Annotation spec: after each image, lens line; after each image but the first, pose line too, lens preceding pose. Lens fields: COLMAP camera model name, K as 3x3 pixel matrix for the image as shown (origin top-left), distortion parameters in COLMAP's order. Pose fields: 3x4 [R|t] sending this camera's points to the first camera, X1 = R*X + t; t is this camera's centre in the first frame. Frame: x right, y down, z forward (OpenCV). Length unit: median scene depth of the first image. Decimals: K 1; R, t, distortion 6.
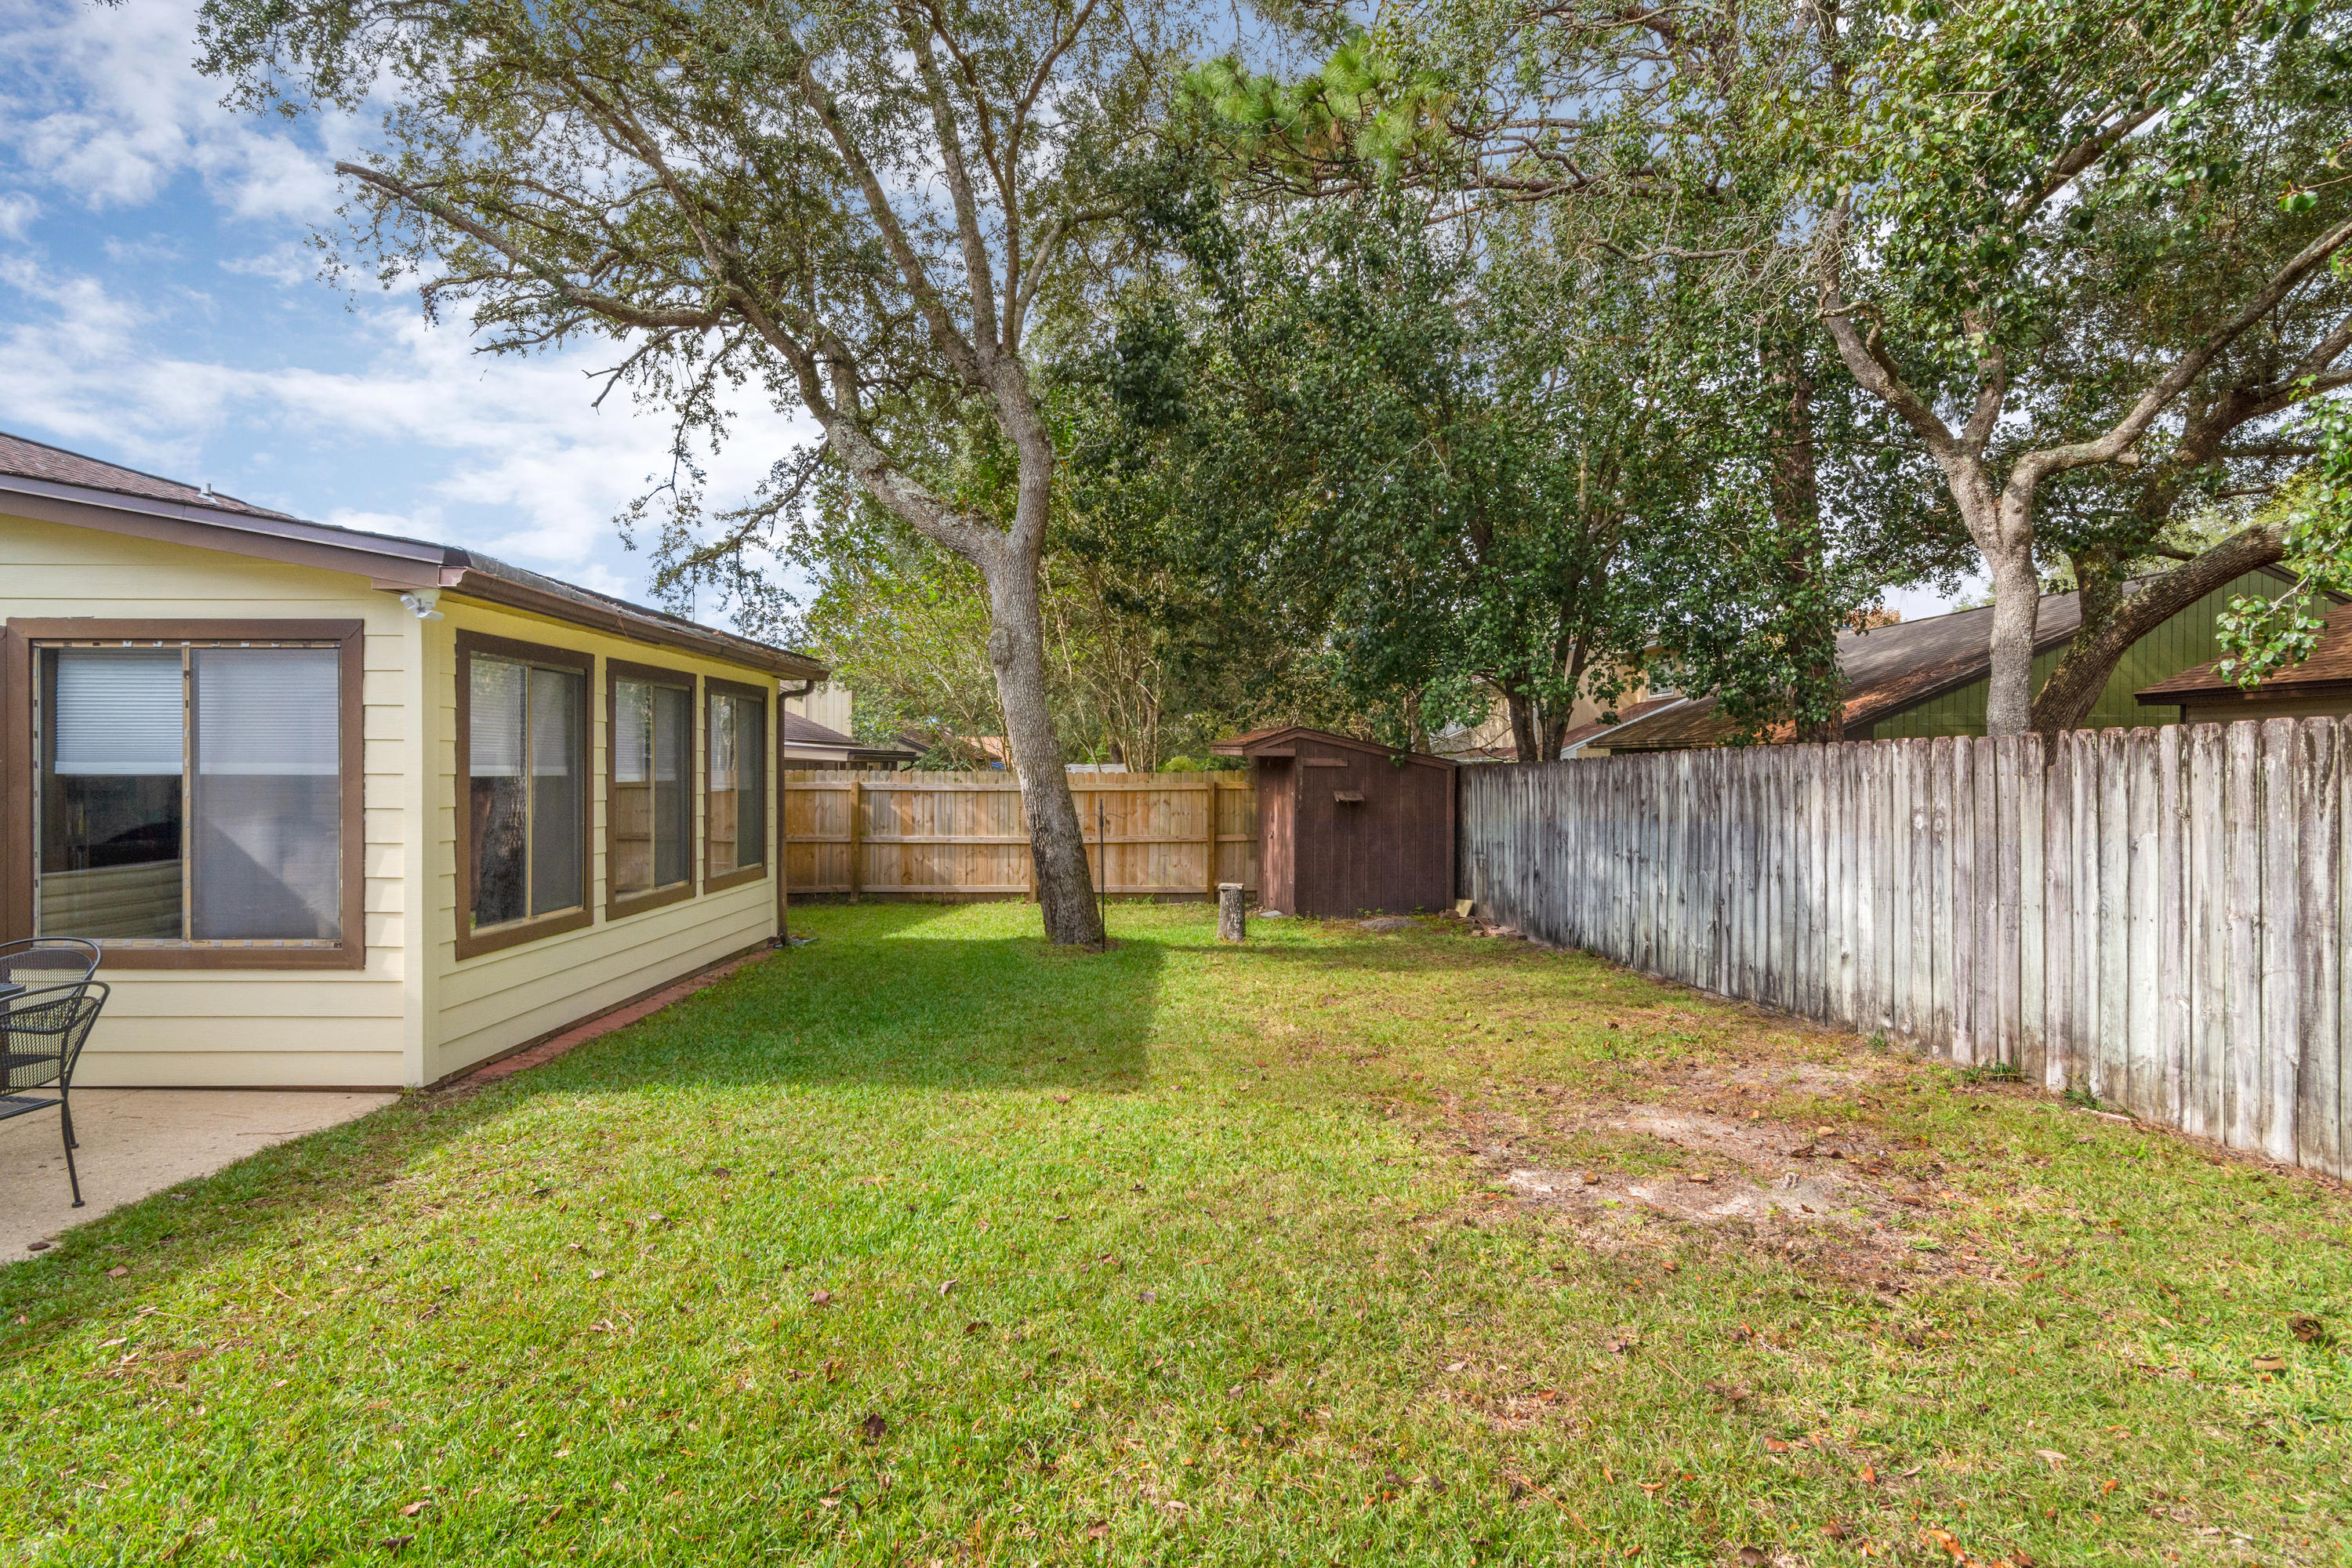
lens RADIAL K [[1138.5, 0, 1166.1], [0, 1138.5, 784.3], [0, 0, 1]] dist [-0.005952, 0.003031]
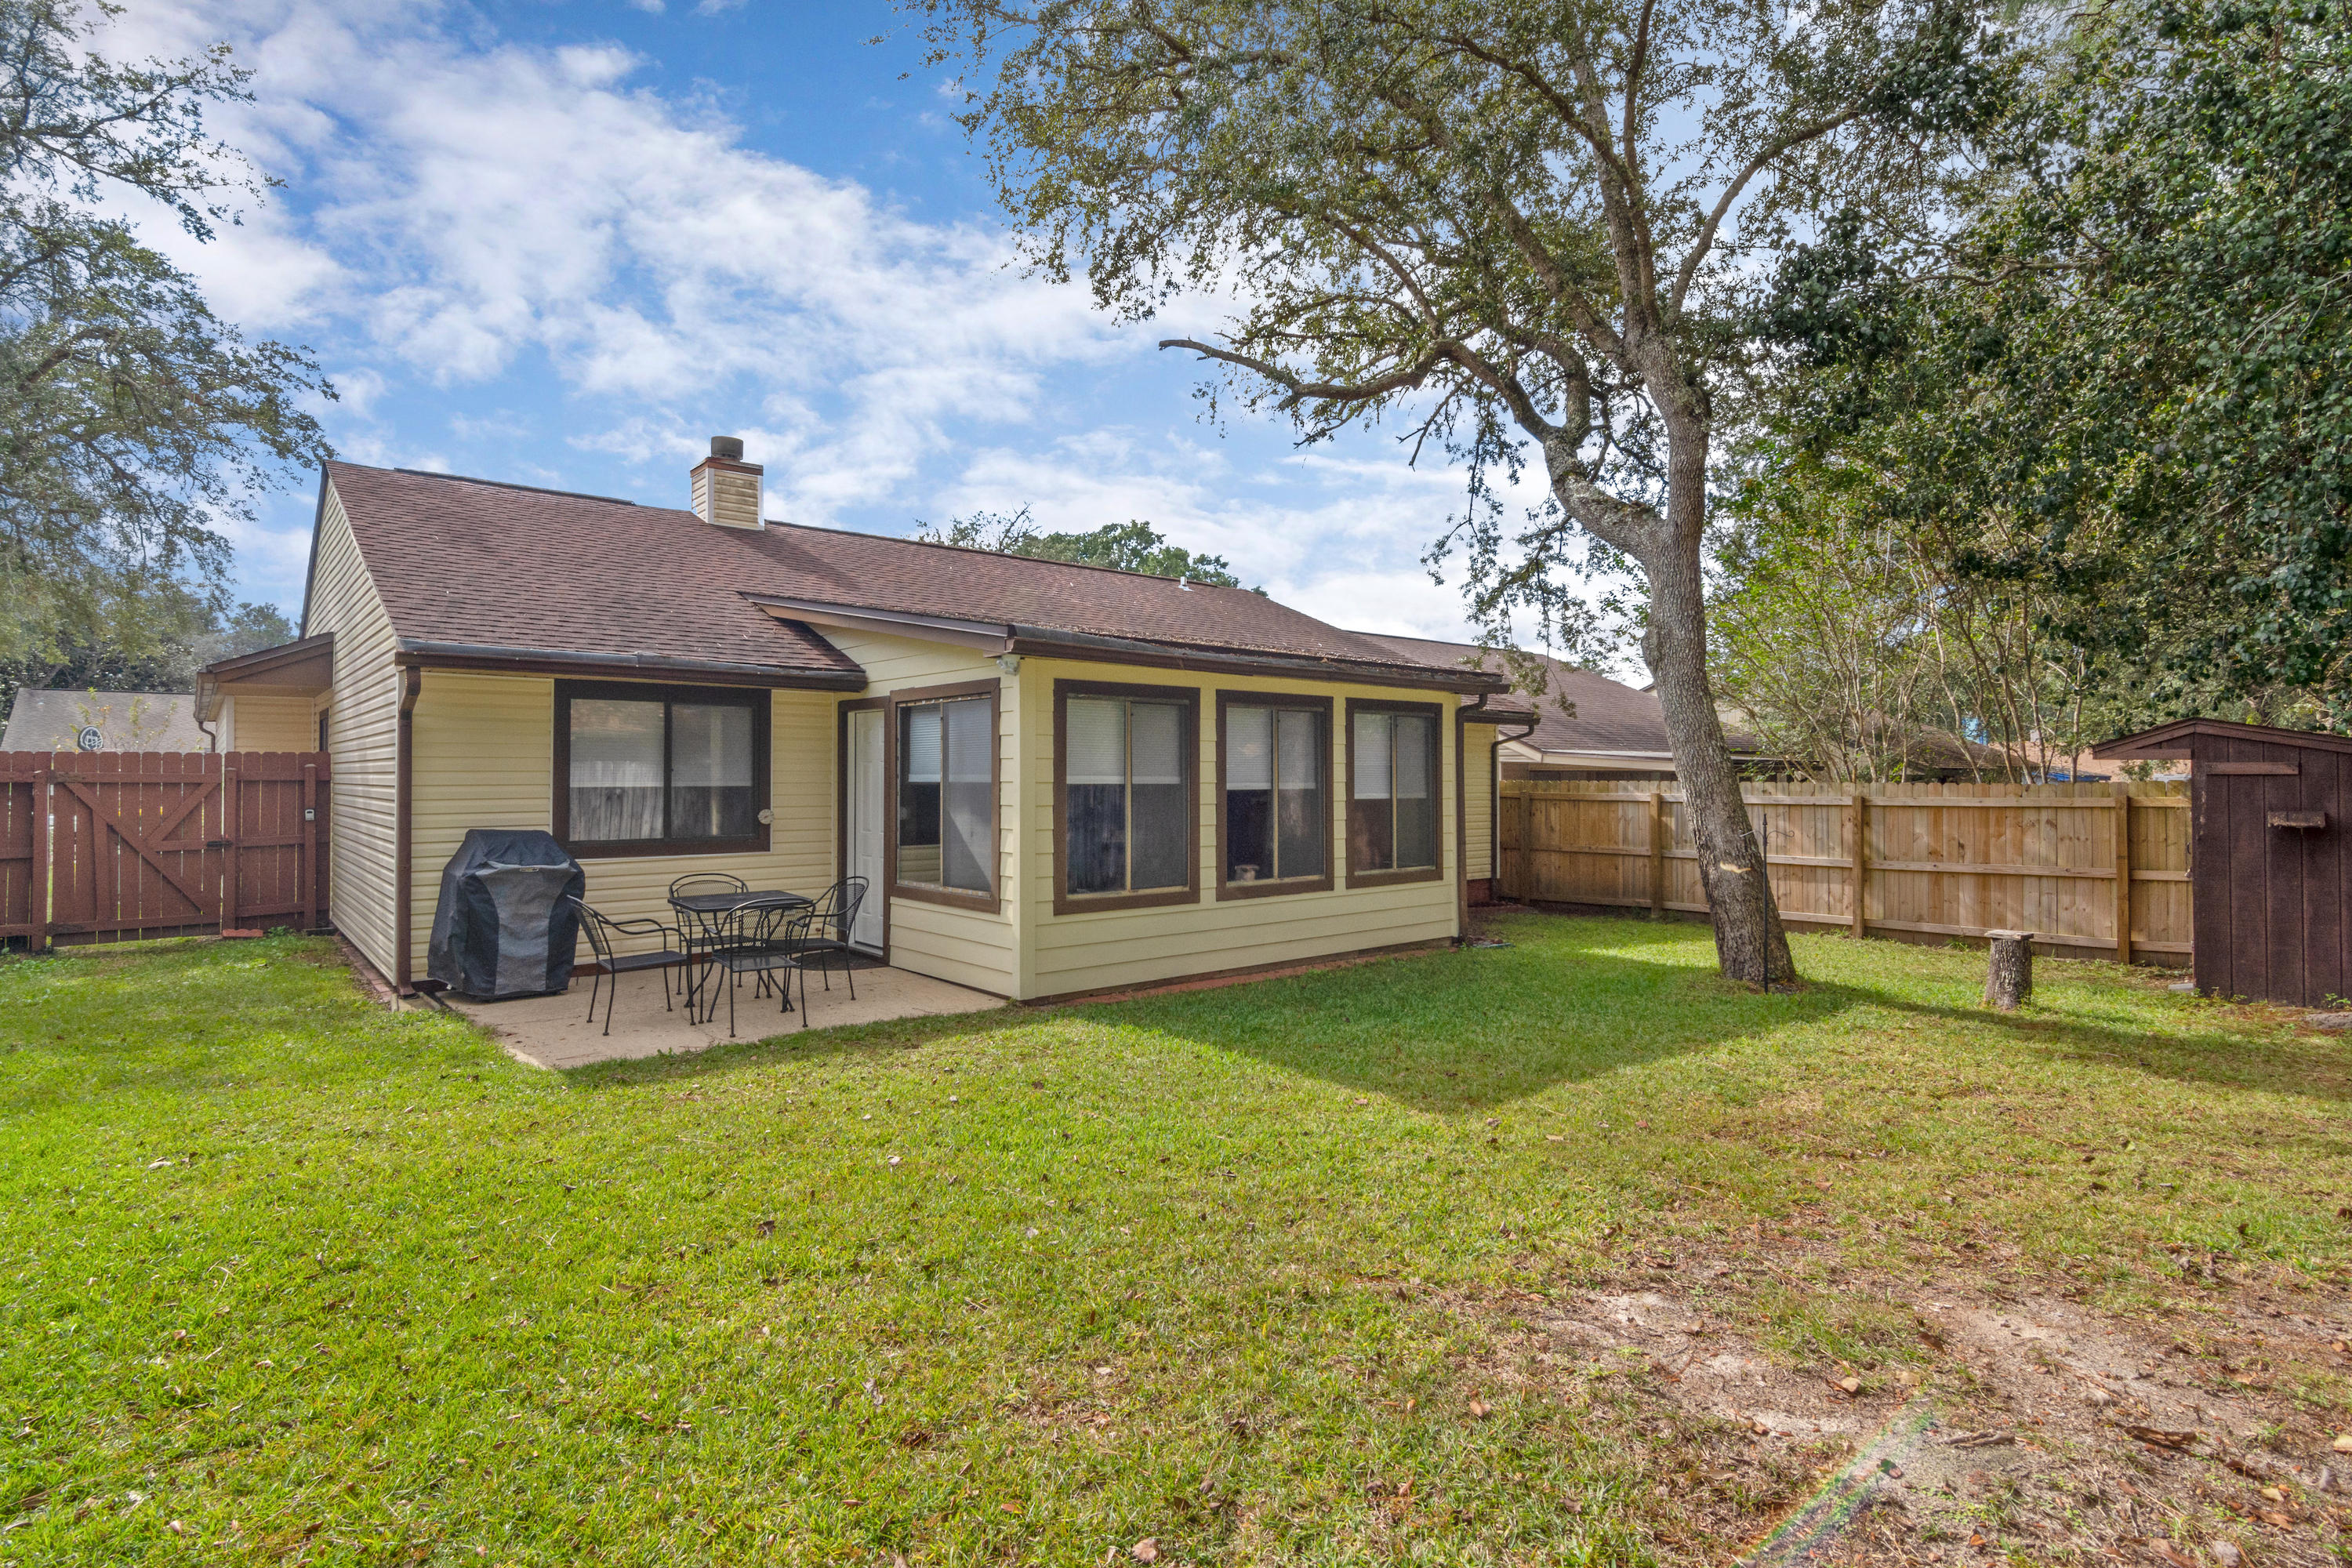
lens RADIAL K [[1138.5, 0, 1181.6], [0, 1138.5, 769.6], [0, 0, 1]] dist [-0.005952, 0.003031]
pose [[0.656604, -0.008477, -0.754188, 0.476293], [-0.009416, 0.999767, -0.019435, 0.001278], [0.754177, 0.019863, 0.656371, 0.172071]]
